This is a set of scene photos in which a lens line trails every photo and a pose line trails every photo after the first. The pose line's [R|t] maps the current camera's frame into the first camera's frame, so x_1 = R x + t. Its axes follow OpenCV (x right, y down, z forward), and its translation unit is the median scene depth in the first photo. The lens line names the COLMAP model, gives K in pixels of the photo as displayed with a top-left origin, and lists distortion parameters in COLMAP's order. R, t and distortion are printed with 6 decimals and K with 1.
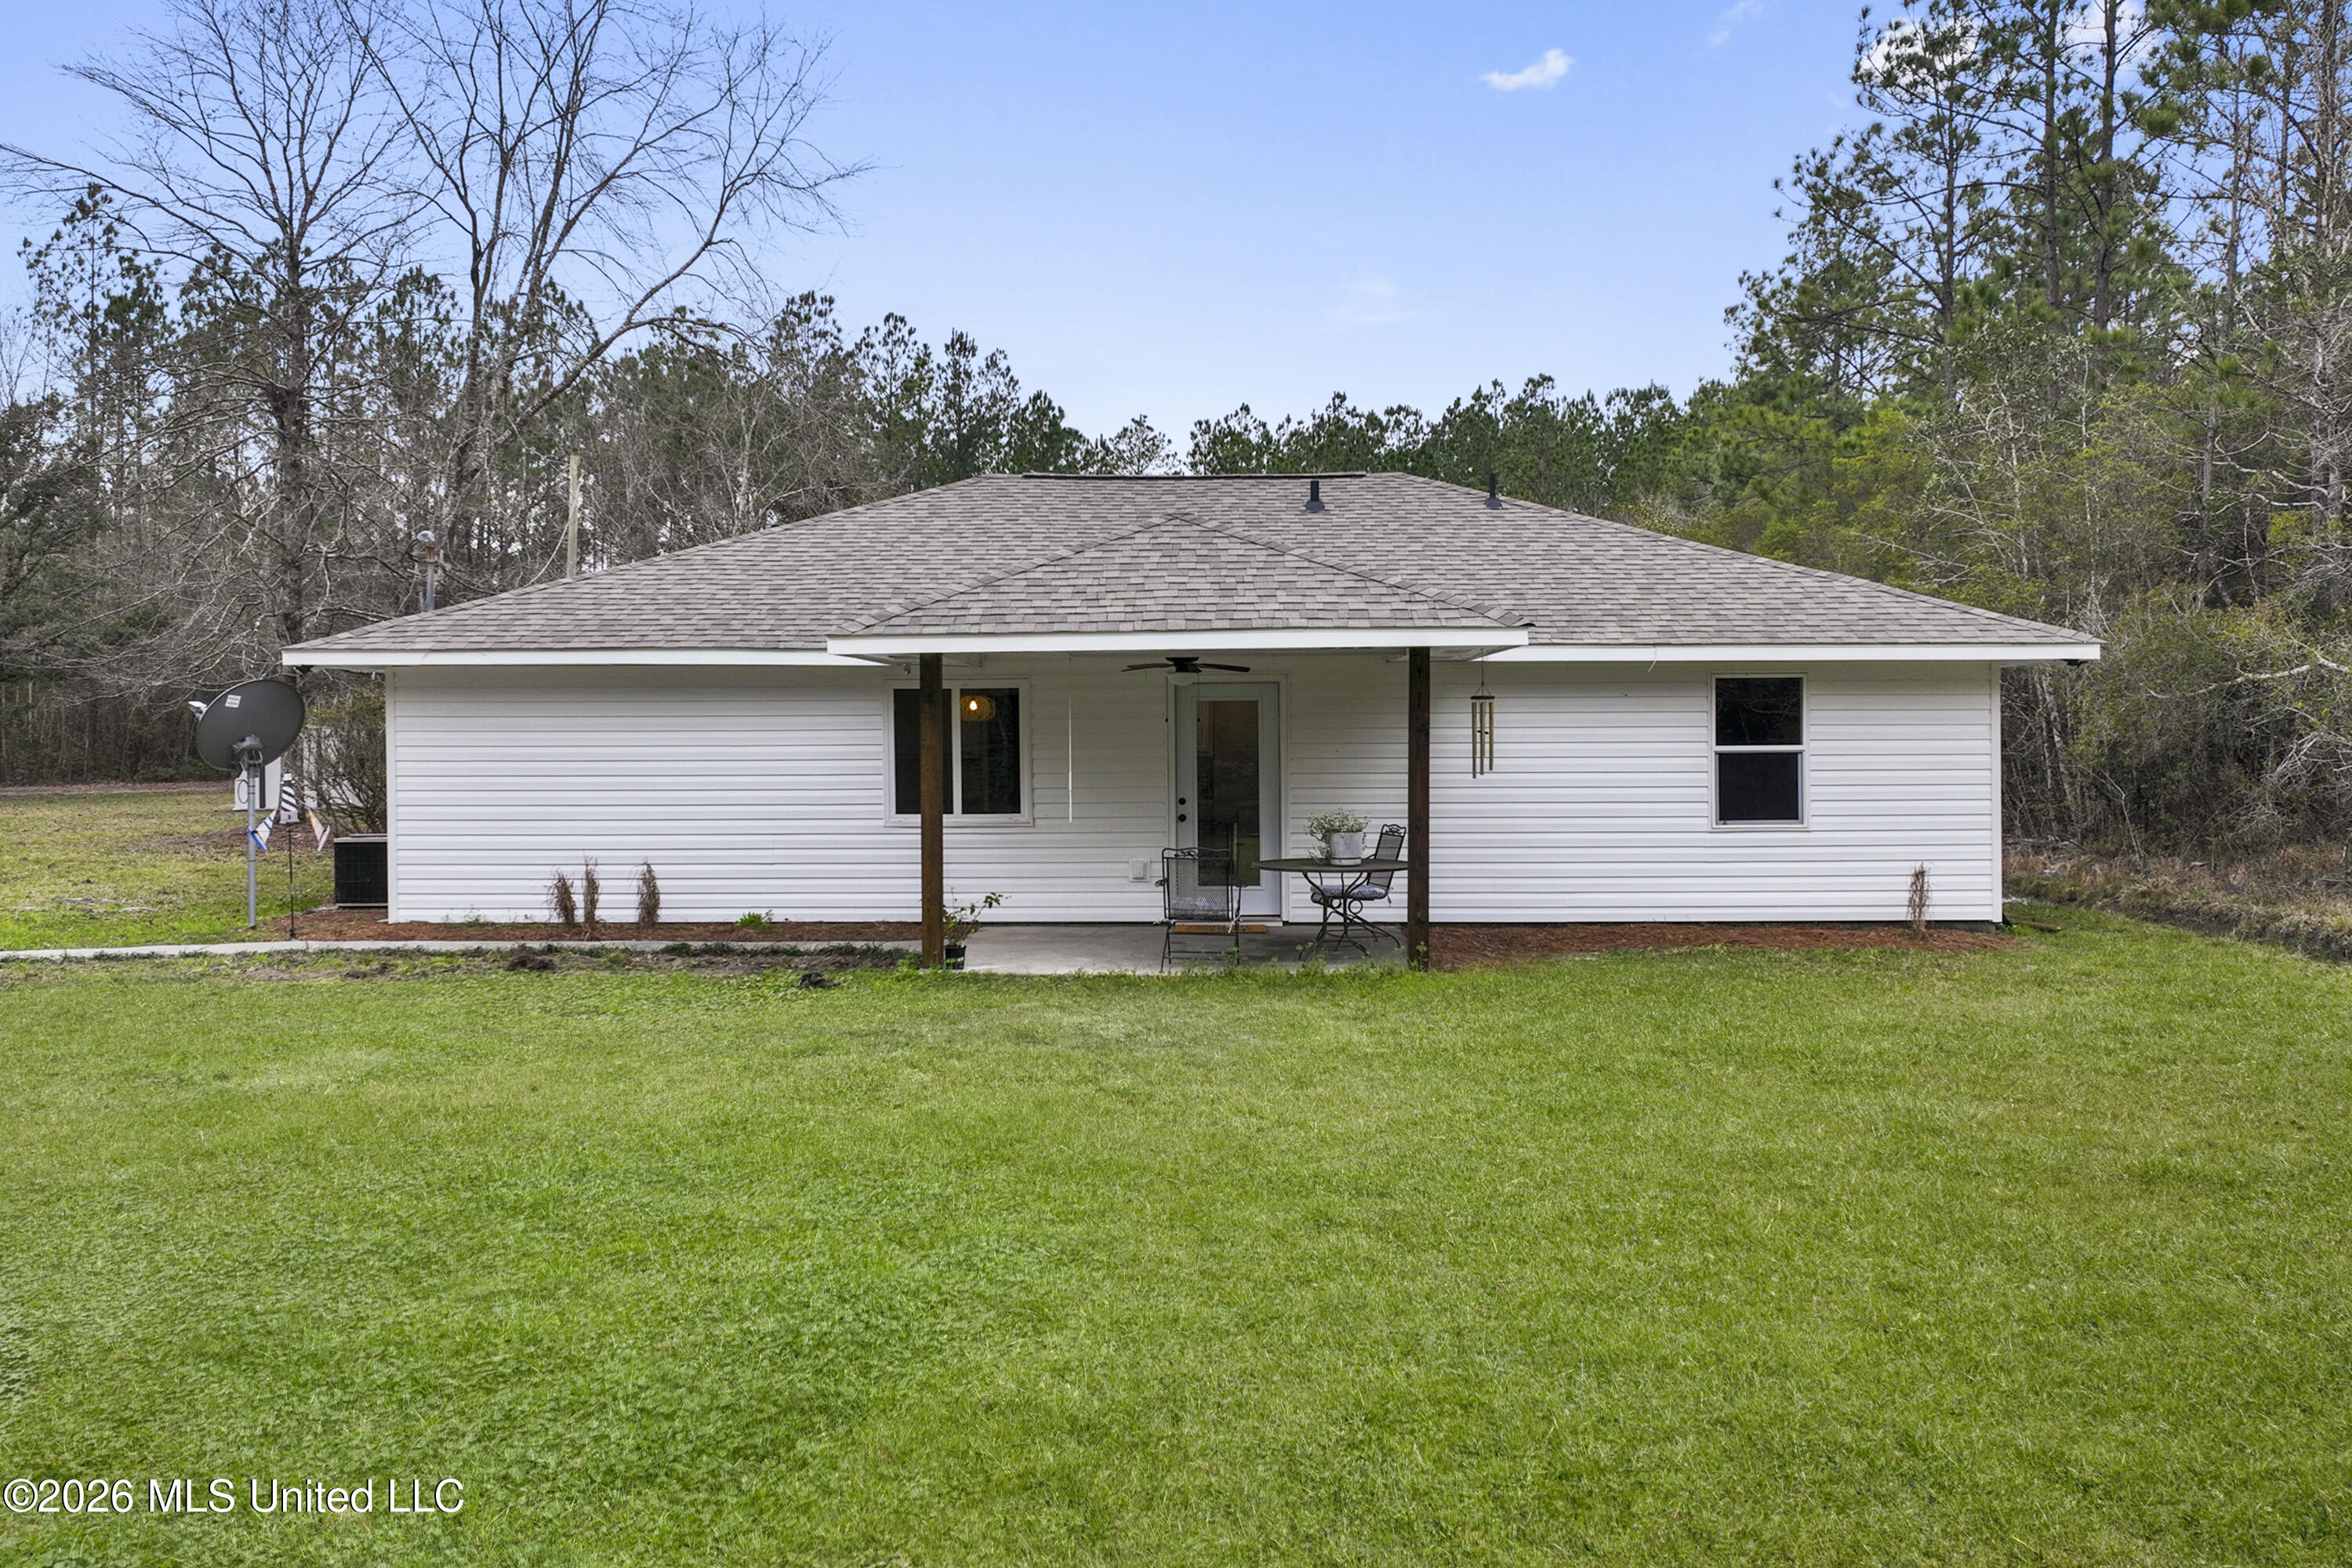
lens RADIAL K [[2011.2, 0, 1175.4], [0, 2011.2, 745.4], [0, 0, 1]] dist [-0.056224, 0.090167]
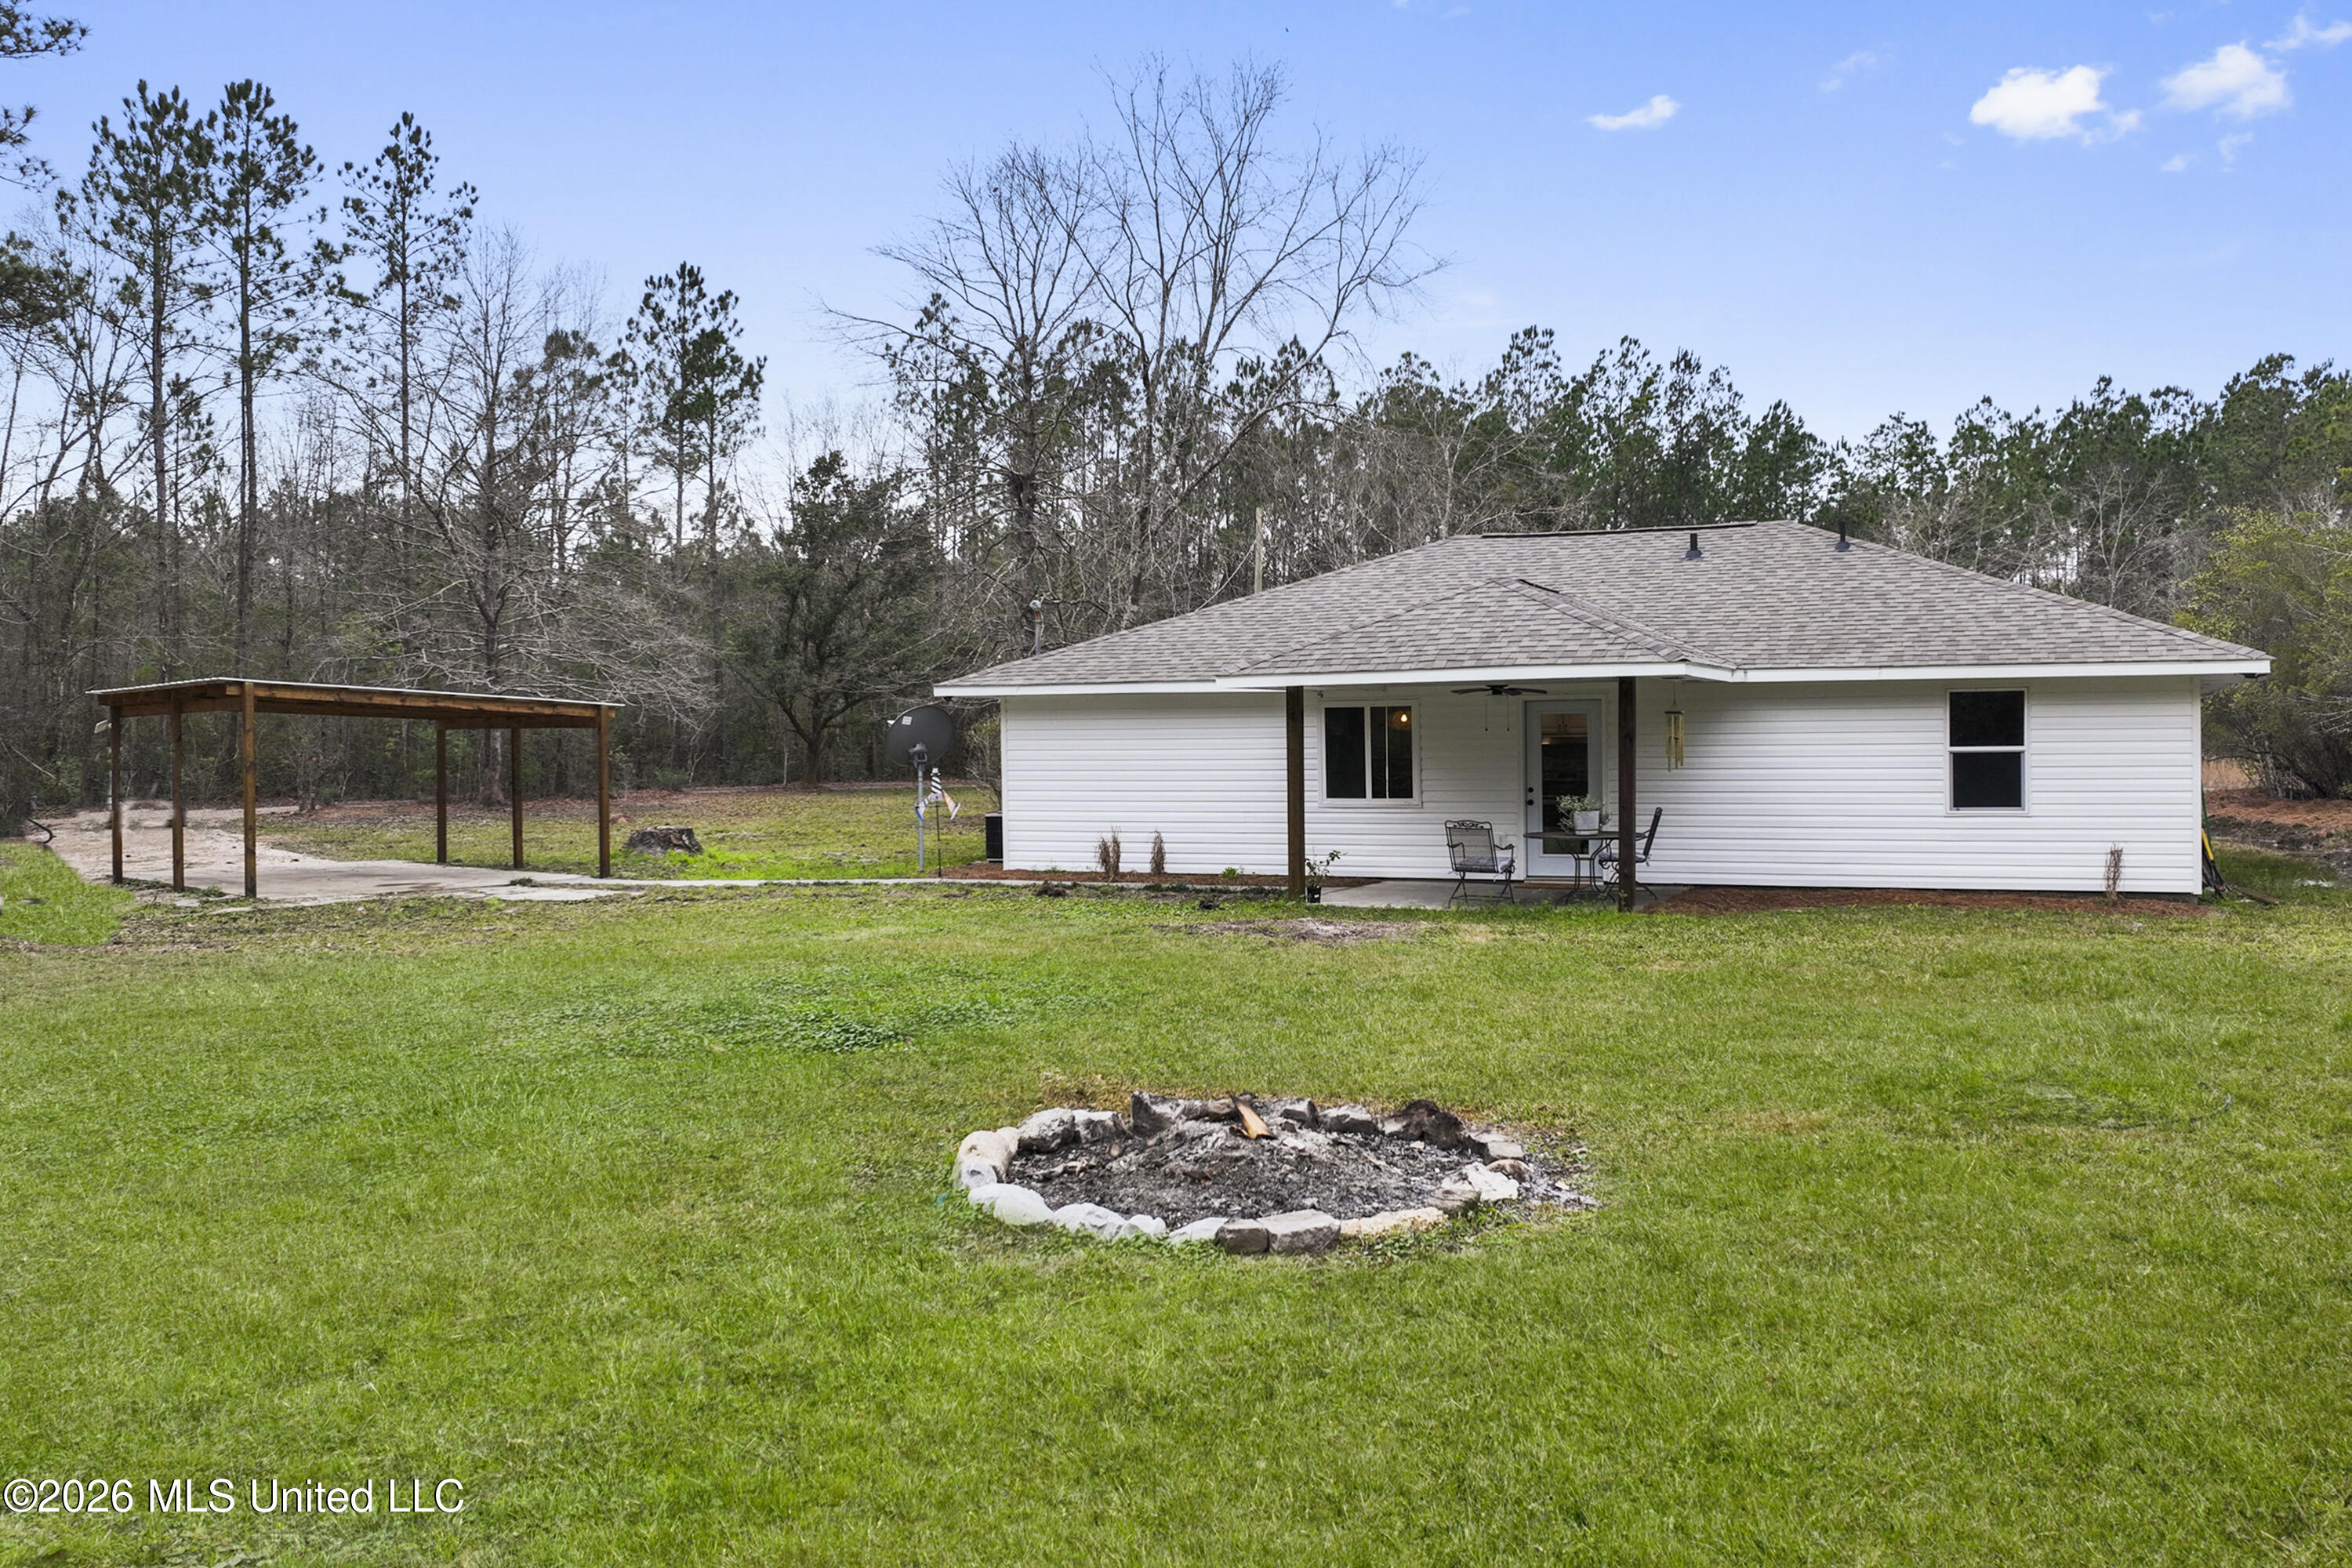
lens RADIAL K [[1900.4, 0, 1176.0], [0, 1900.4, 784.0], [0, 0, 1]] dist [-0.001753, 0.001468]
pose [[0.925984, 0.003533, -0.377547, 0.249519], [0.004065, 0.999805, 0.019327, -0.001285], [0.377542, -0.019431, 0.925789, -0.242200]]
